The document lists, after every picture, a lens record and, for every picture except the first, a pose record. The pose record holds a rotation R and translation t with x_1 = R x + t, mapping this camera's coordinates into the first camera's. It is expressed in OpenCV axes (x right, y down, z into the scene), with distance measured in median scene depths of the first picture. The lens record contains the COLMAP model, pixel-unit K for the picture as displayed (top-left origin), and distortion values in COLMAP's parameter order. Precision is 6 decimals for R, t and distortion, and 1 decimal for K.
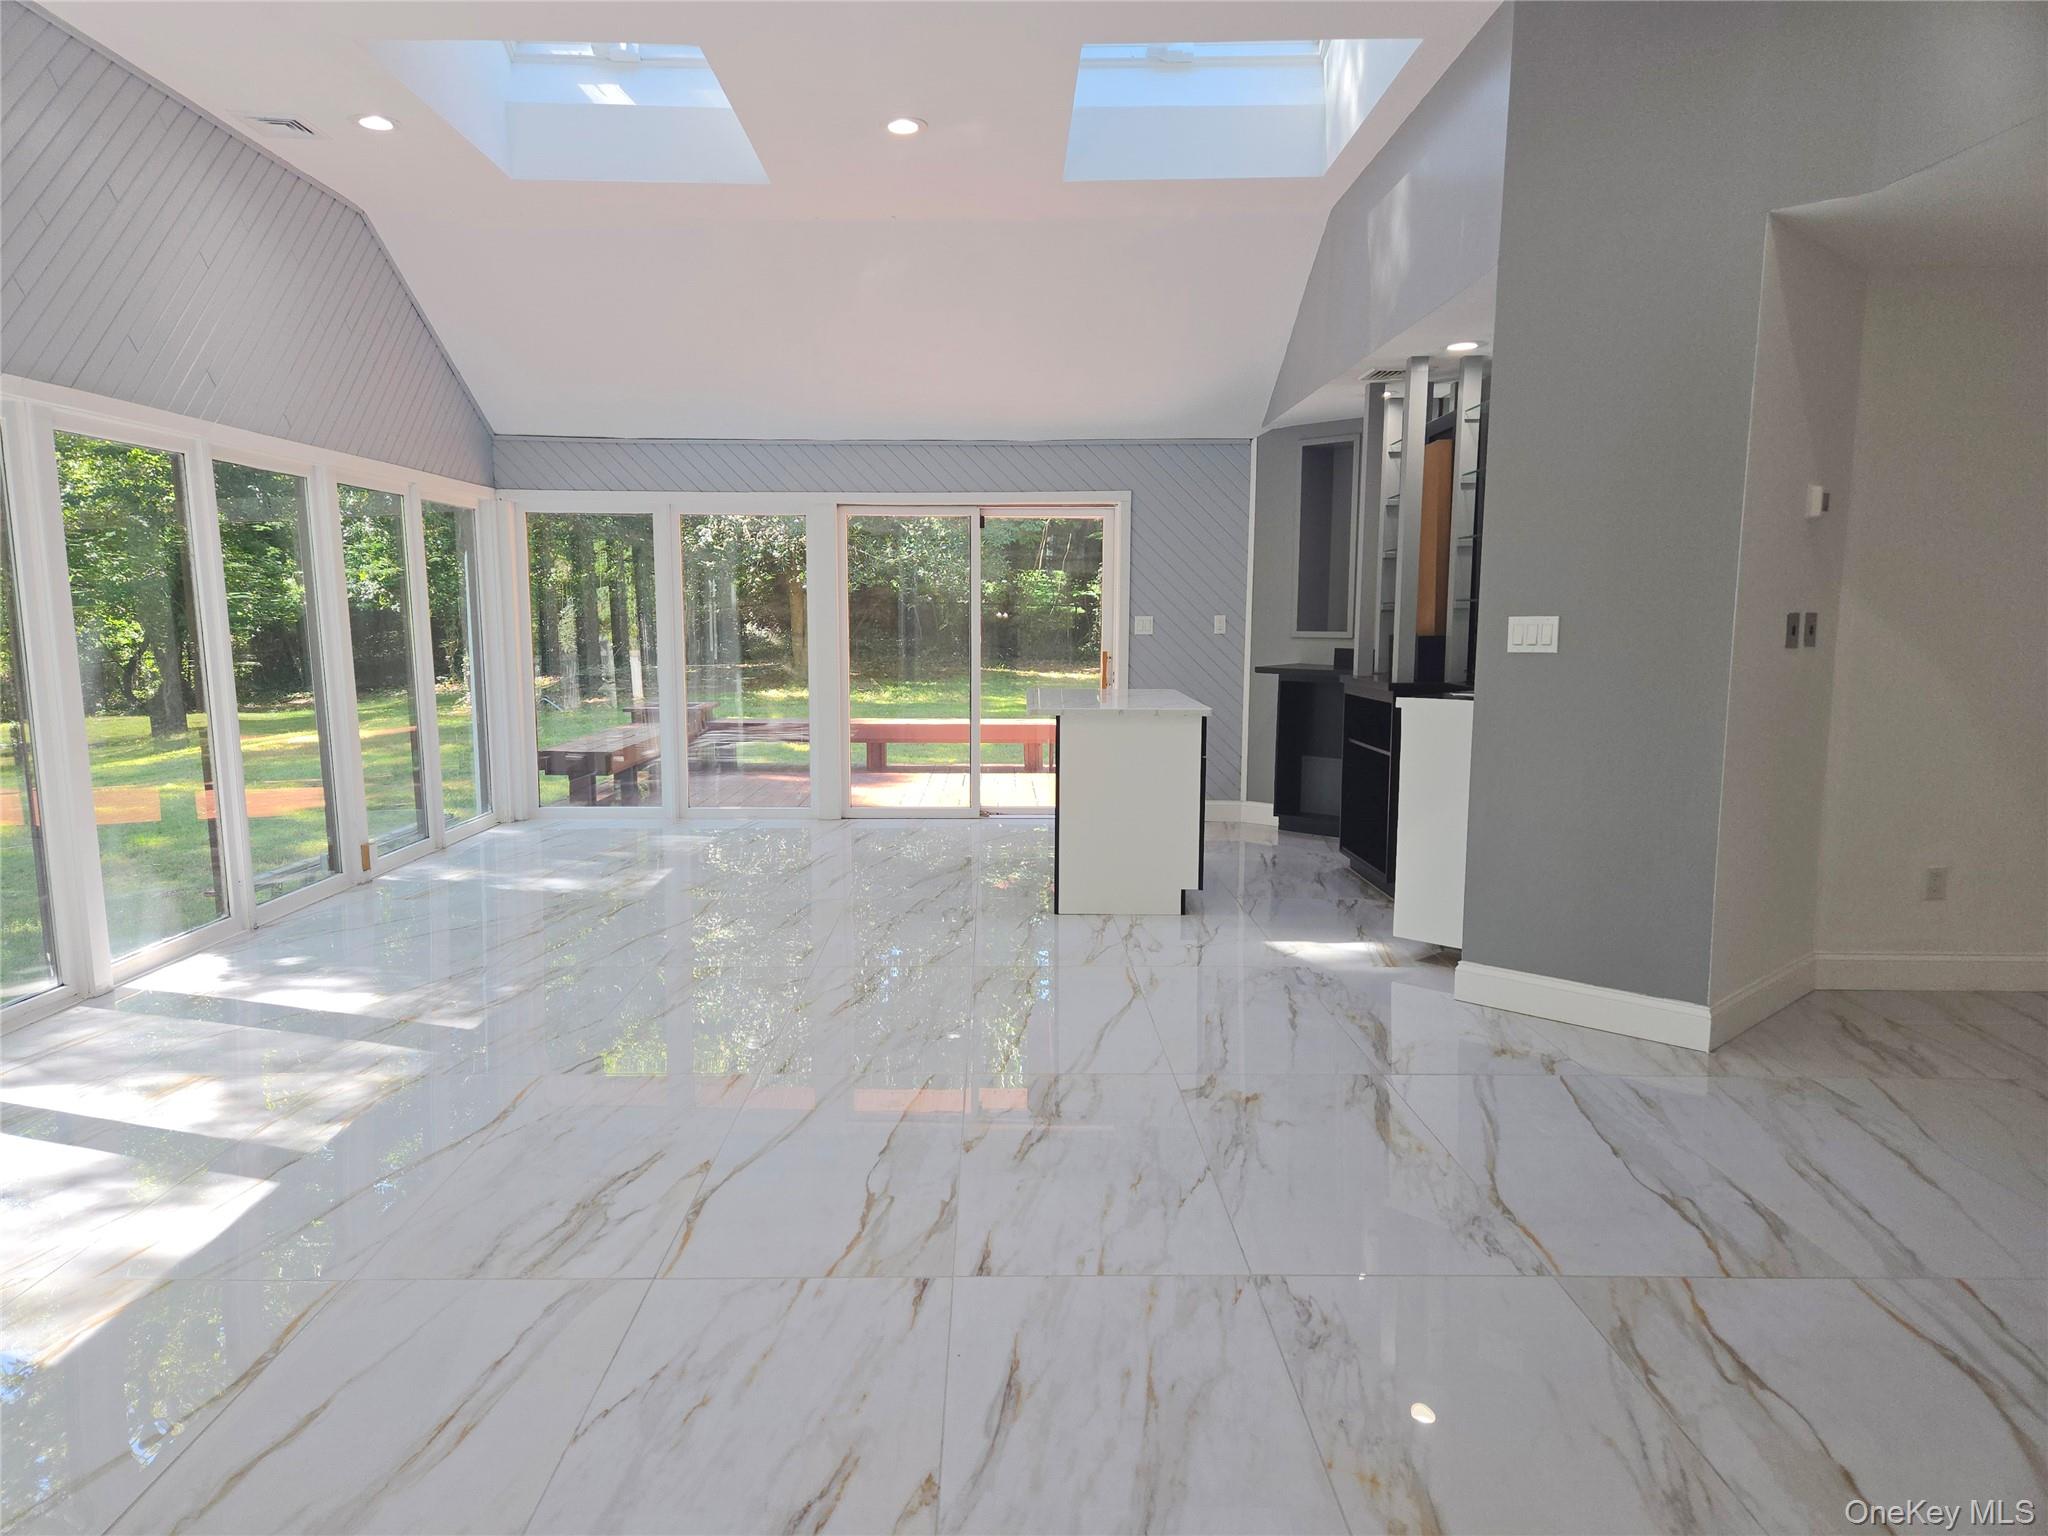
lens RADIAL K [[1372.5, 0, 1014.2], [0, 1372.5, 784.0], [0, 0, 1]] dist [0.077156, -0.001137]
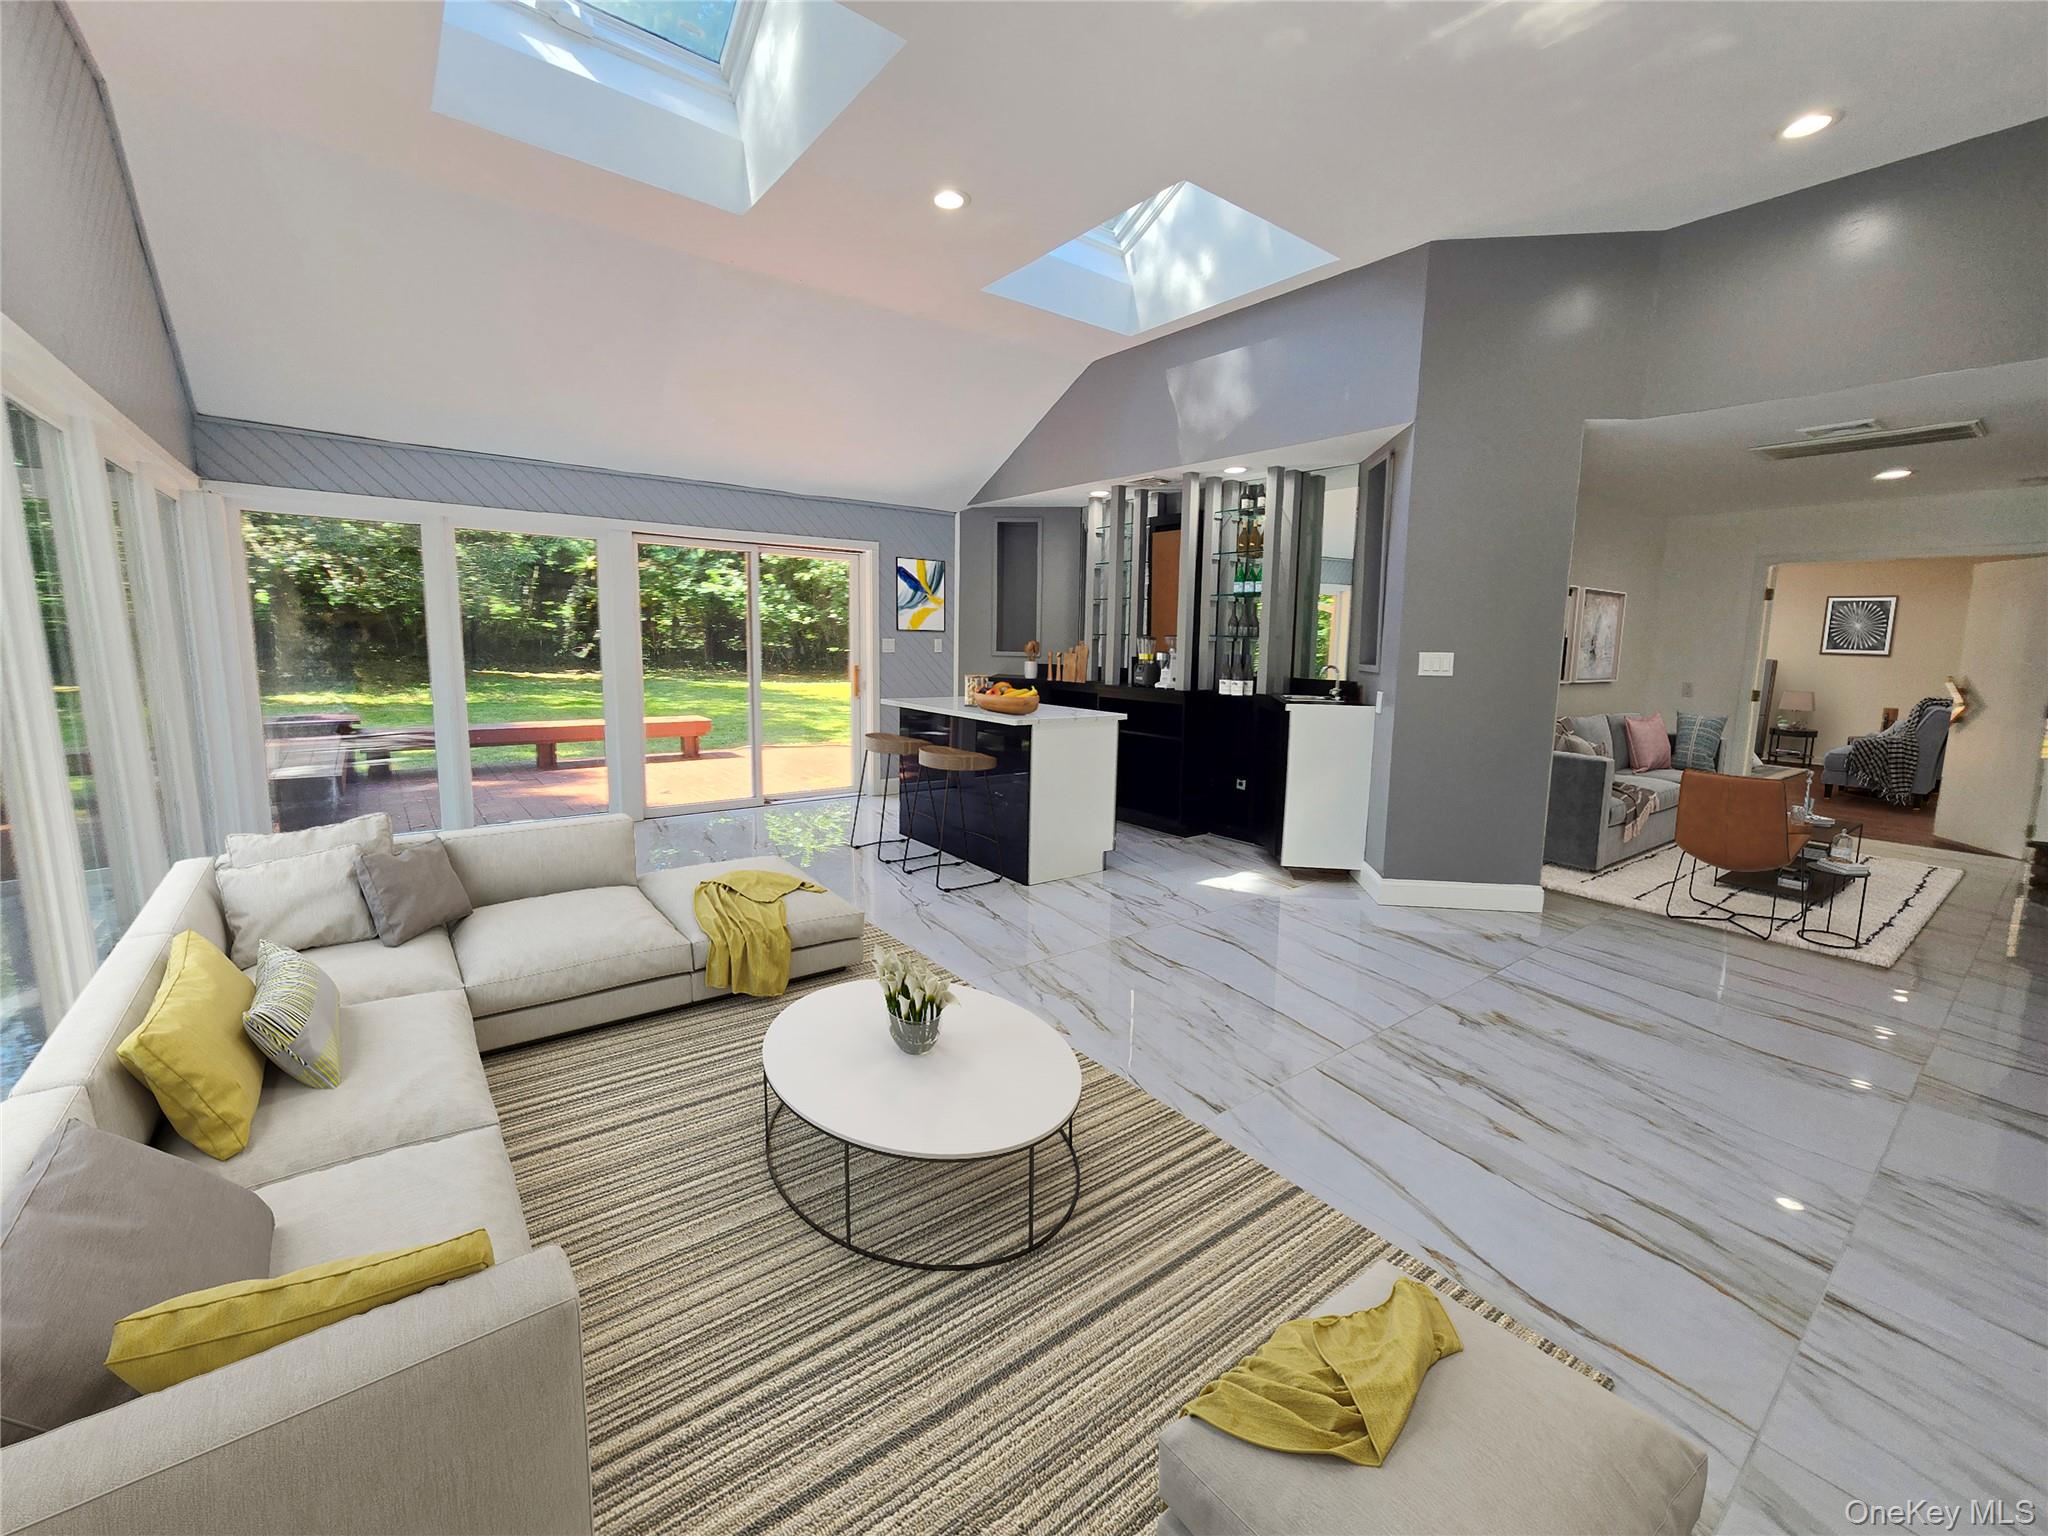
lens RADIAL K [[848.4, 0, 1033.2], [0, 848.4, 752.0], [0, 0, 1]] dist [0.001535, -0.000119]
pose [[0.786975, -0.067171, 0.613317, -0.439399], [0.055614, 0.997732, 0.037911, -0.055245], [-0.614473, 0.004274, 0.788926, 0.410956]]
